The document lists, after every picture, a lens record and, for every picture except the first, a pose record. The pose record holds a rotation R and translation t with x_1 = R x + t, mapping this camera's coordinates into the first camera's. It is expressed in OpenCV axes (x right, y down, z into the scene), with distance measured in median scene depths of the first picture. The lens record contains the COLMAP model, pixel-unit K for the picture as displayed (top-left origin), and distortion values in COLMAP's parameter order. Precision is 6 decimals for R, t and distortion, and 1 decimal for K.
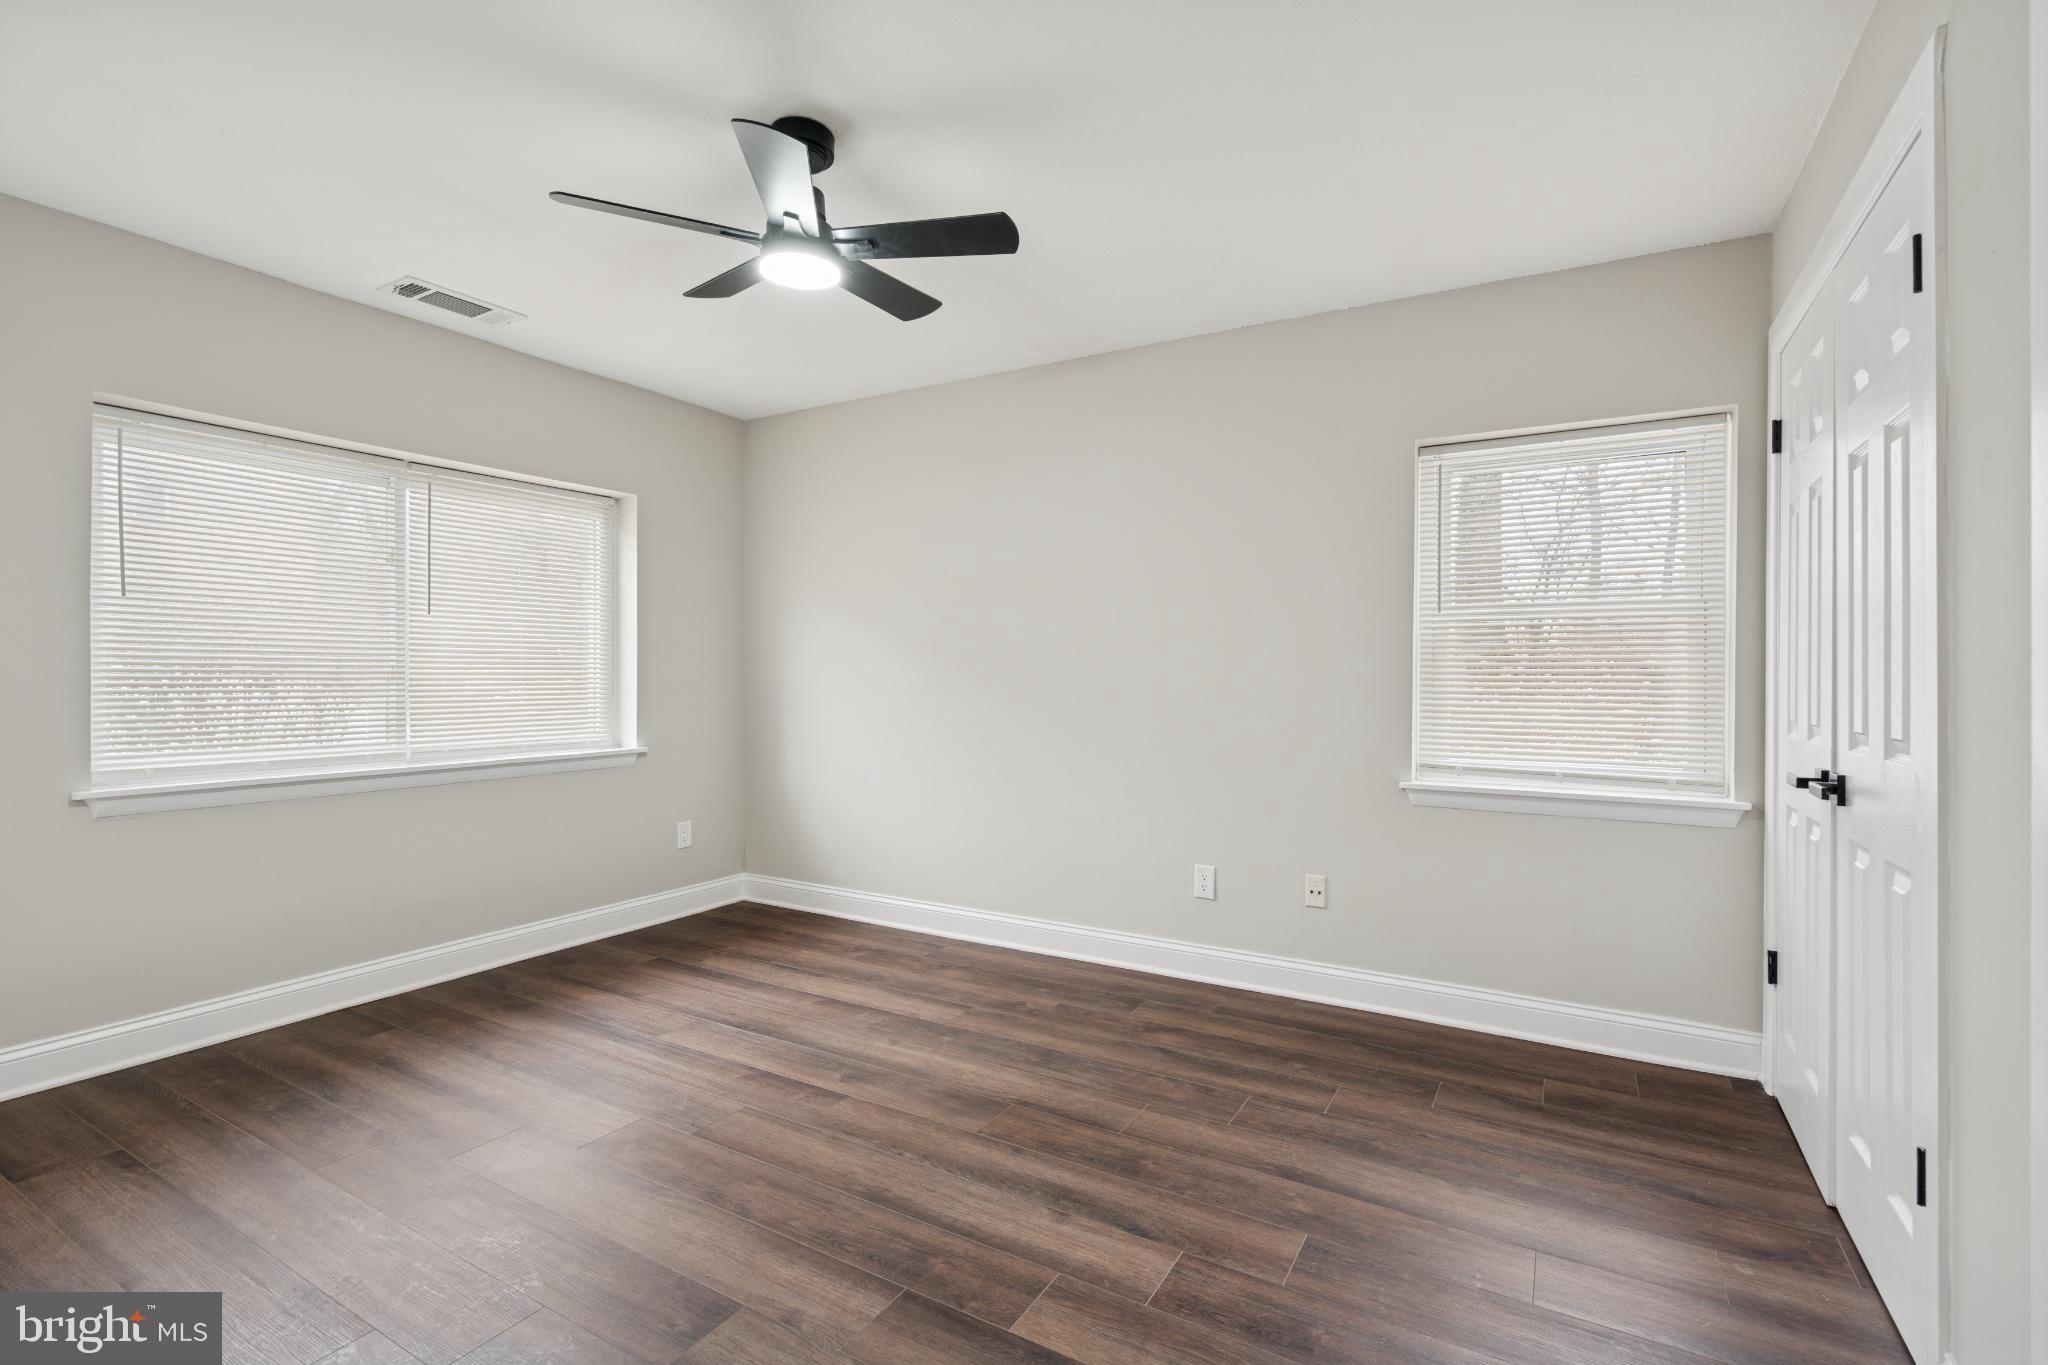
lens RADIAL K [[929.2, 0, 1027.4], [0, 929.2, 679.9], [0, 0, 1]] dist [-0.005394, 0.002538]
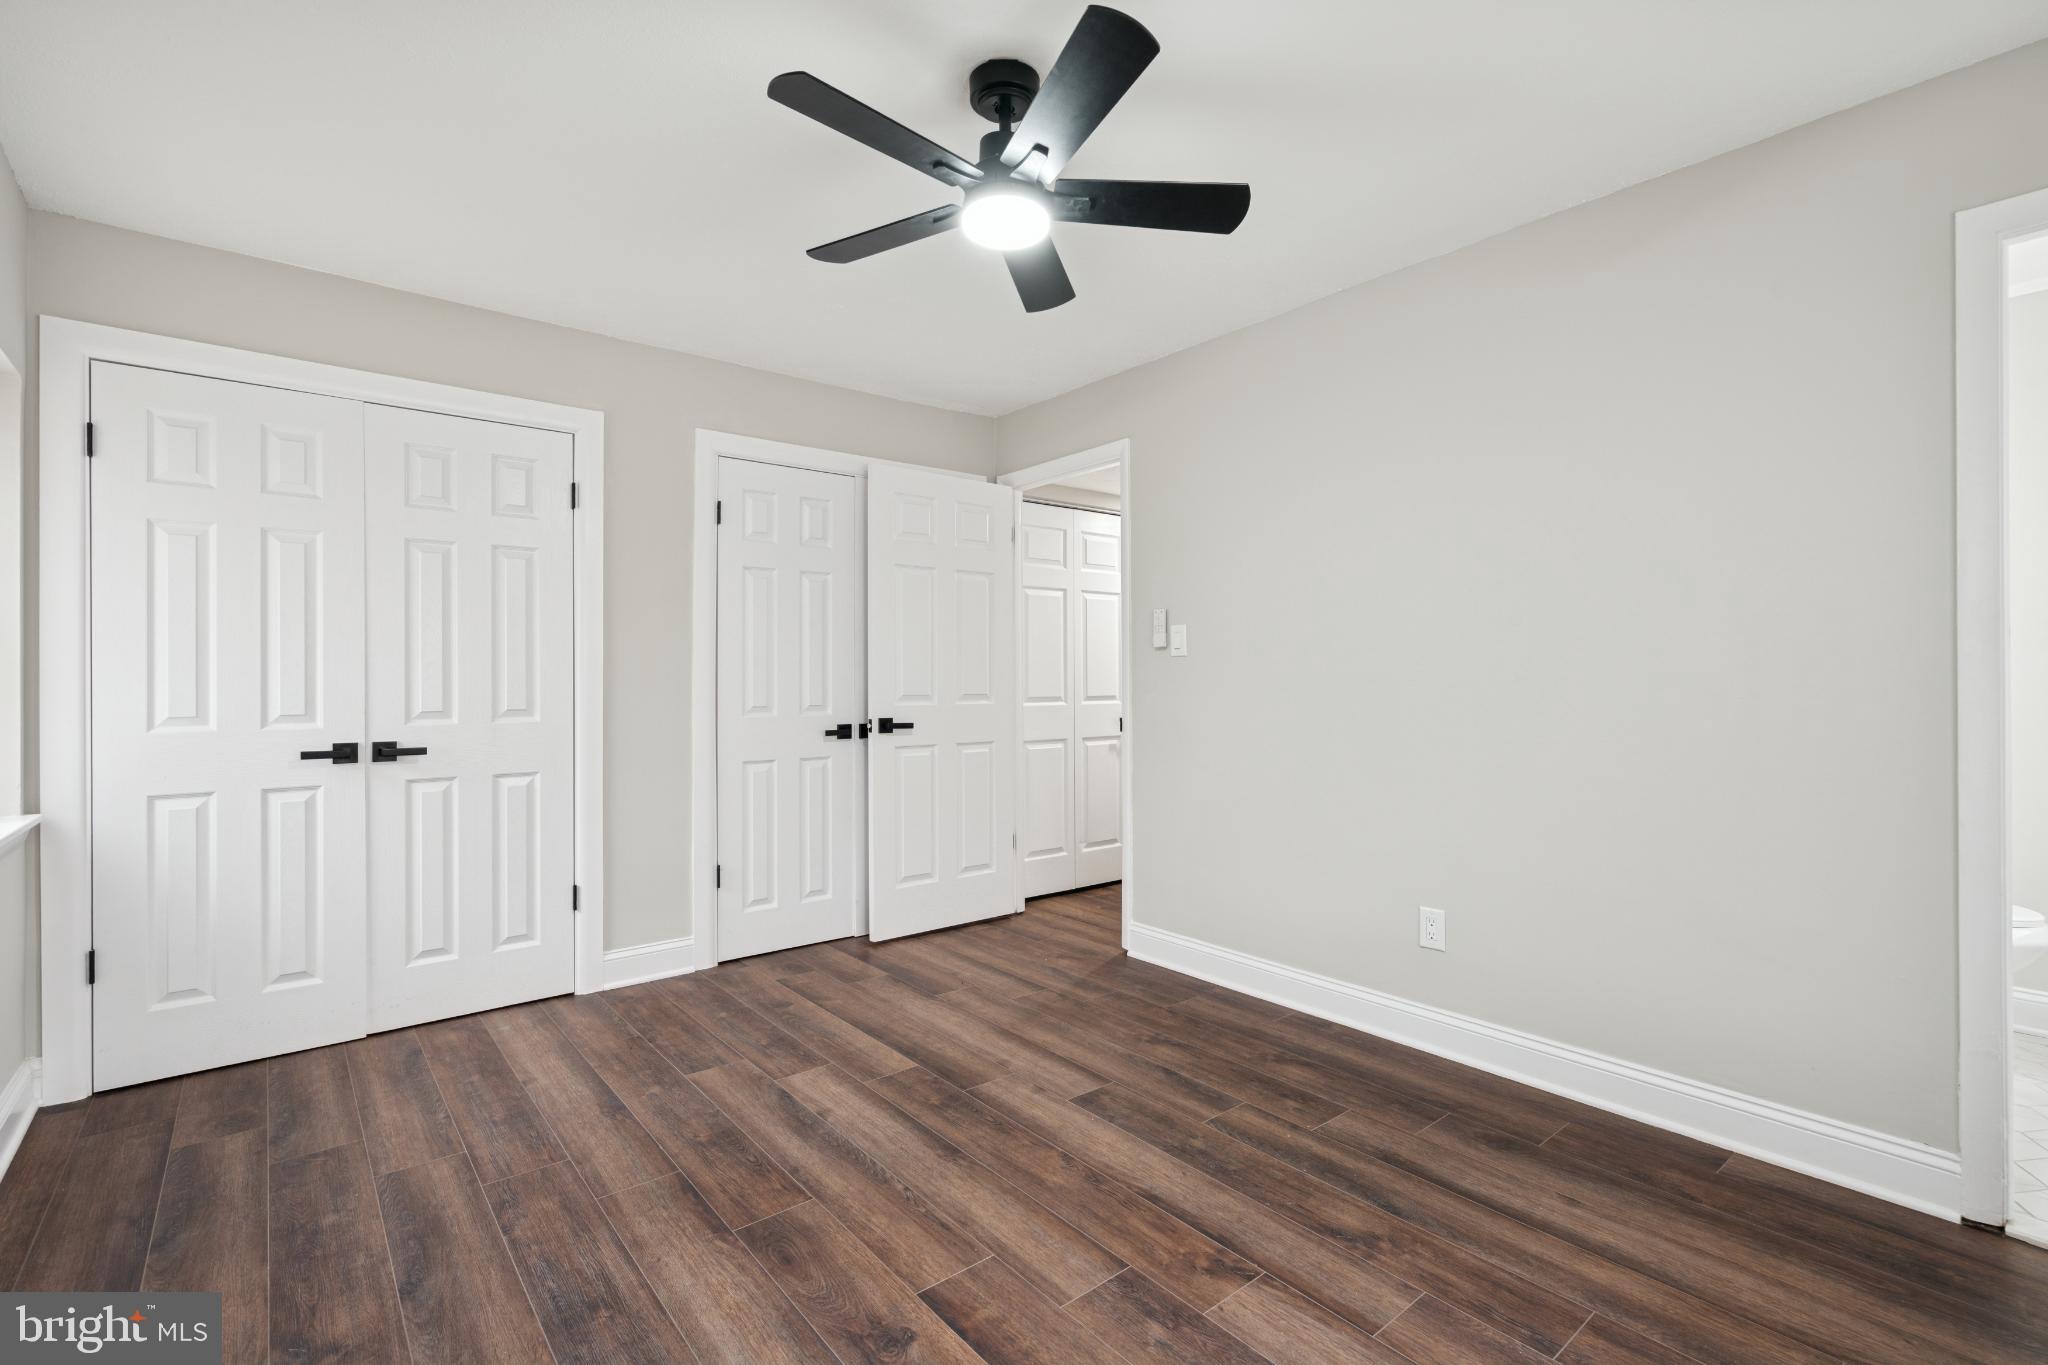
lens RADIAL K [[929.2, 0, 1022.4], [0, 929.2, 678.8], [0, 0, 1]] dist [-0.005394, 0.002538]
pose [[-0.938955, -0.000674, 0.344039, -0.580962], [0.001079, 0.999987, 0.004904, -0.009062], [-0.344038, 0.004976, -0.938943, 1.876278]]
